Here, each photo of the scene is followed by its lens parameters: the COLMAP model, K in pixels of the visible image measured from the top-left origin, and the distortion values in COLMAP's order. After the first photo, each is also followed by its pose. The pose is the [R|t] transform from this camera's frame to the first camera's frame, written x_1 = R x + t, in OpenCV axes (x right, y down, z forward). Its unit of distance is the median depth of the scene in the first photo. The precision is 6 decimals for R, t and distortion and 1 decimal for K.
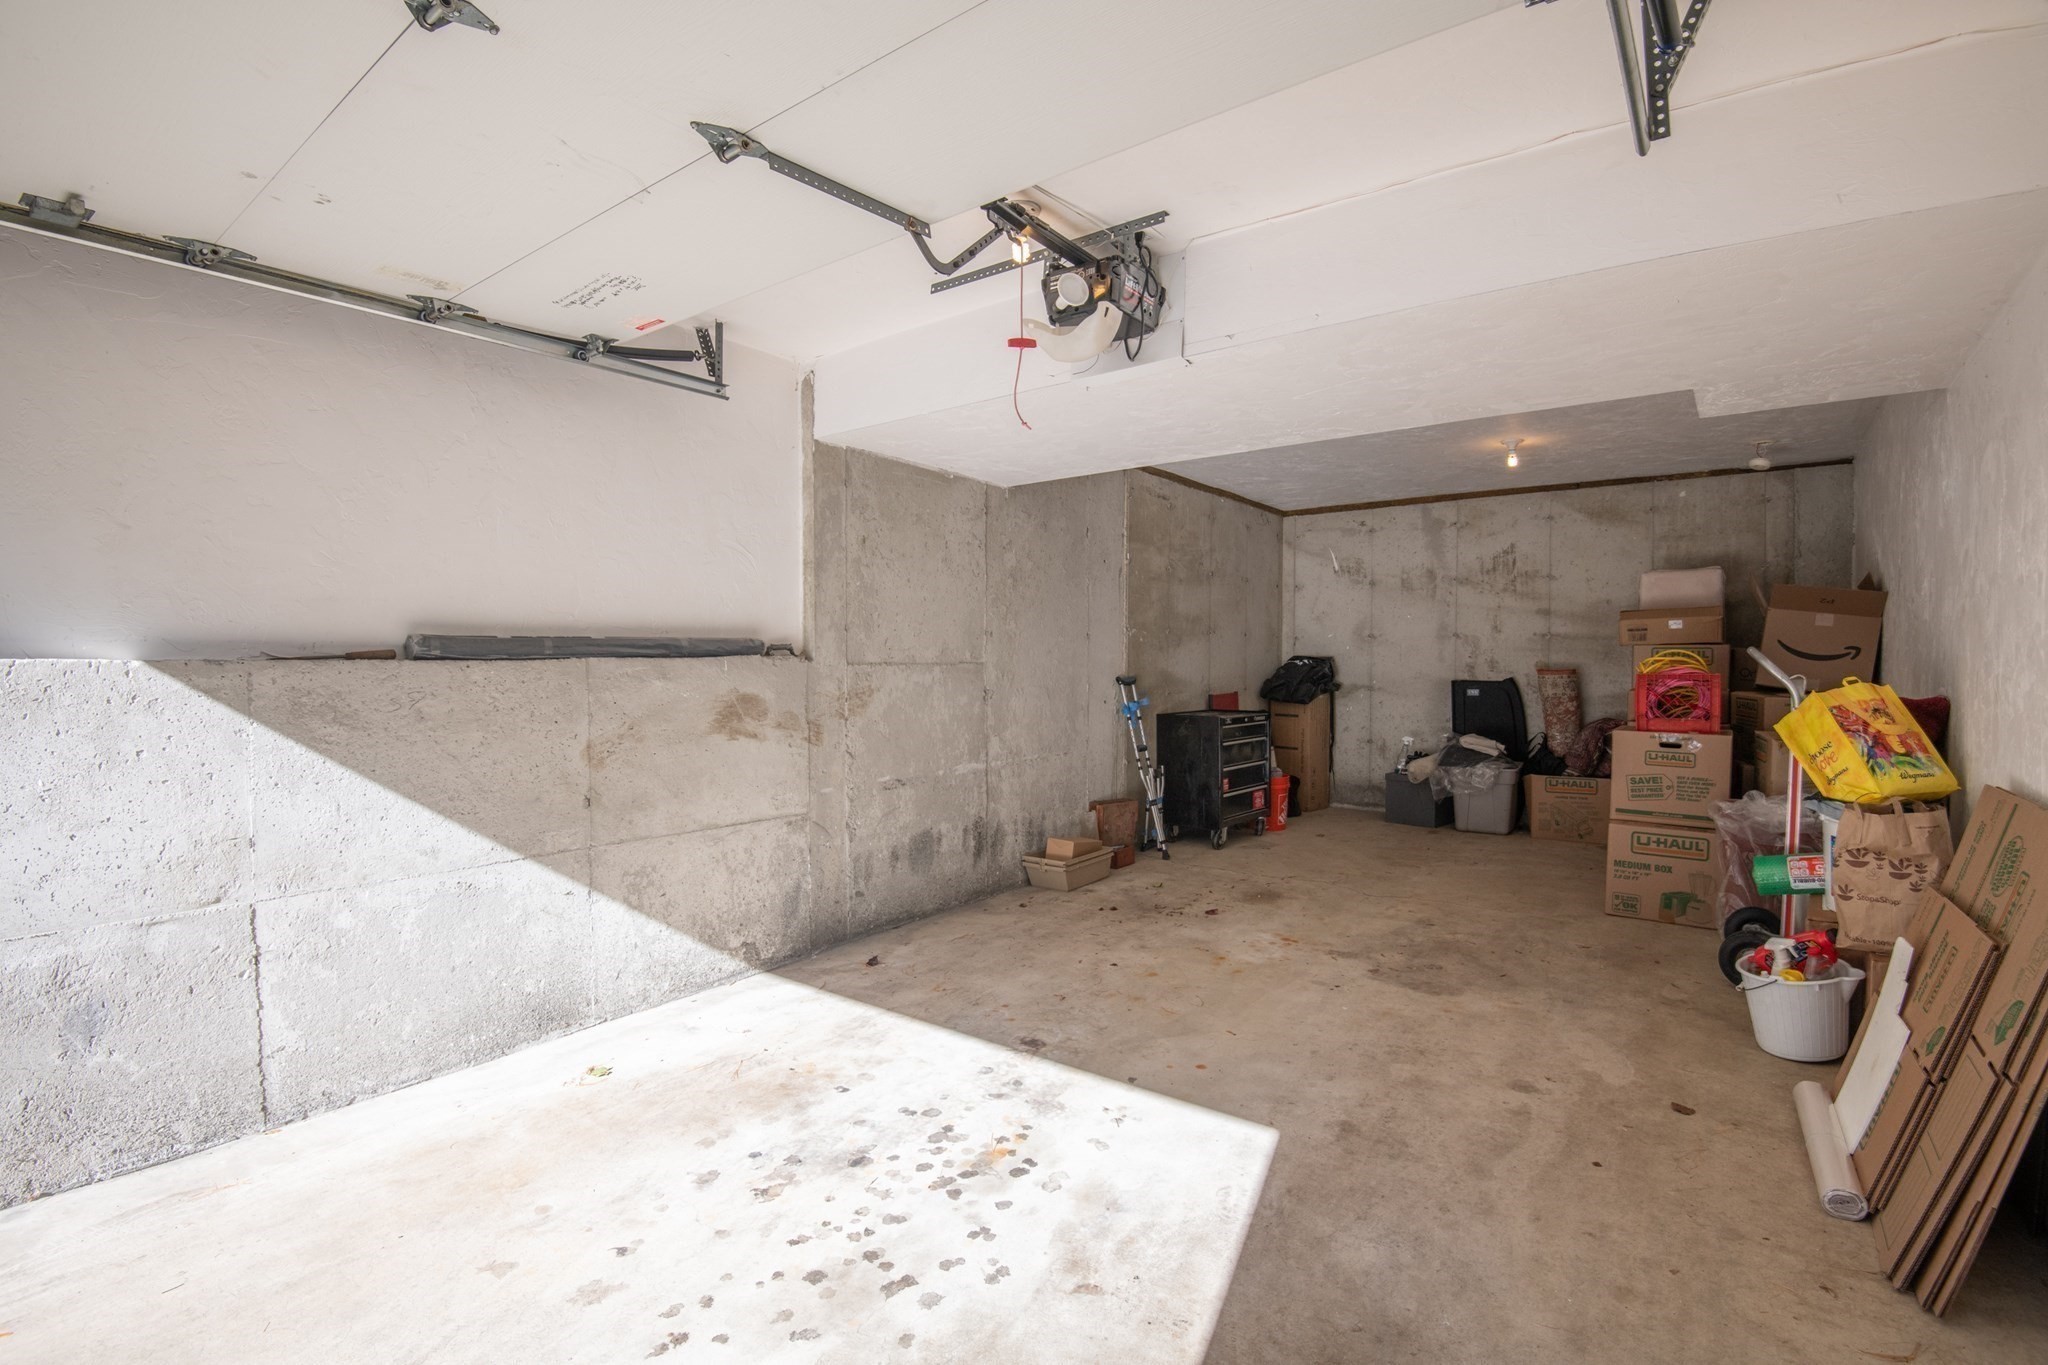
lens RADIAL K [[942.3, 0, 1024.0], [0, 942.3, 682.5], [0, 0, 1]] dist [-0.019278, -0.017556]
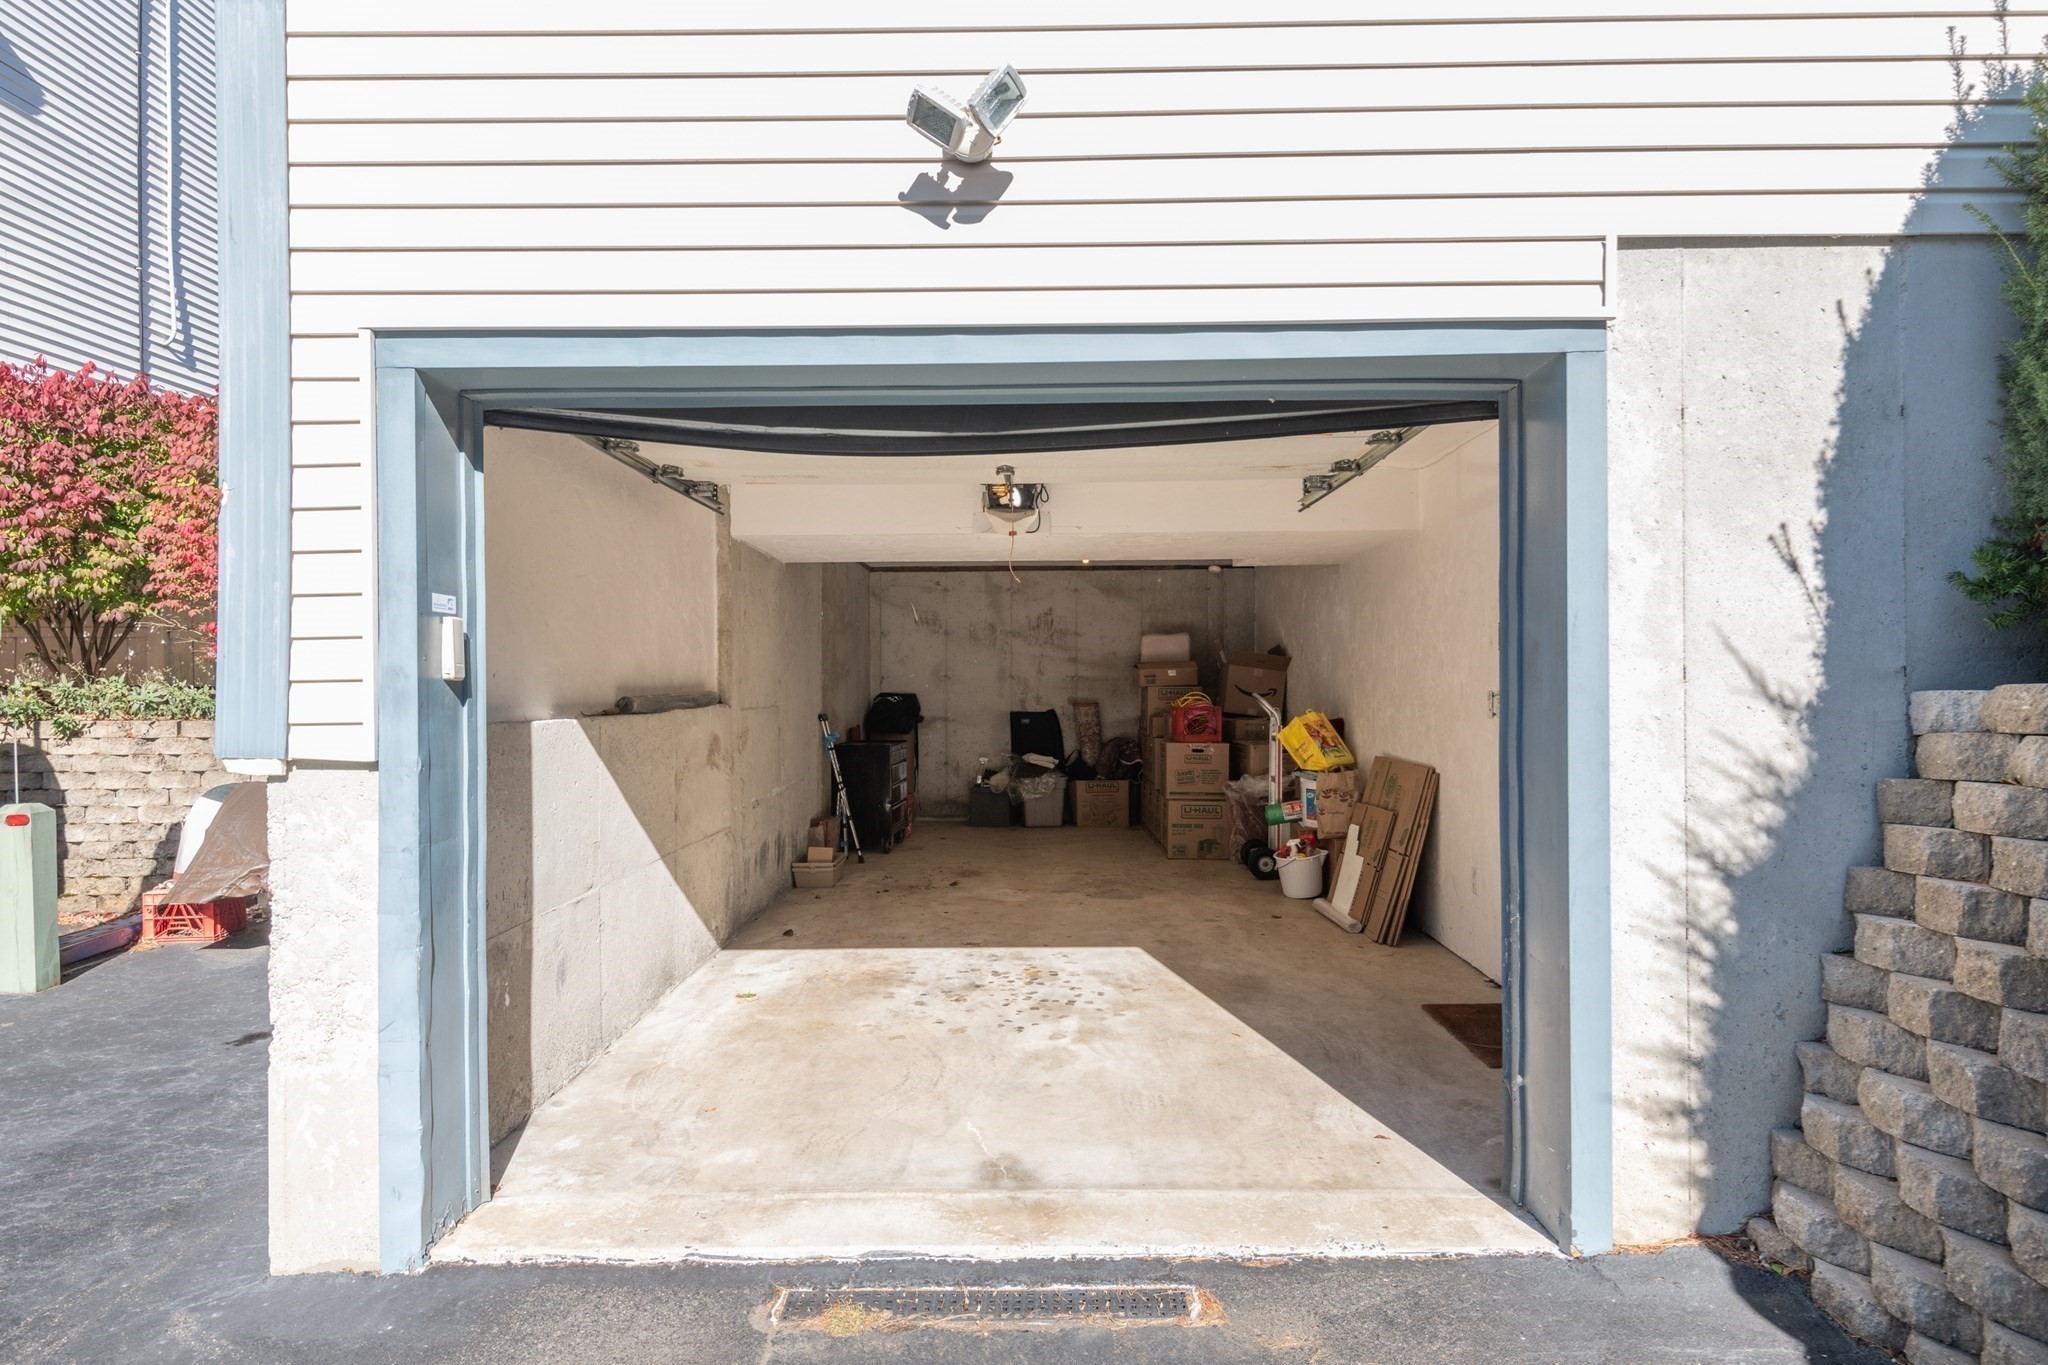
lens RADIAL K [[1188.6, 0, 1024.0], [0, 1188.6, 682.5], [0, 0, 1]] dist [0.044576, 0.000012]
pose [[0.802121, -0.002473, 0.597157, -0.594271], [0.017724, 0.999649, -0.019666, -0.012436], [-0.596899, 0.026358, 0.801883, -0.370963]]
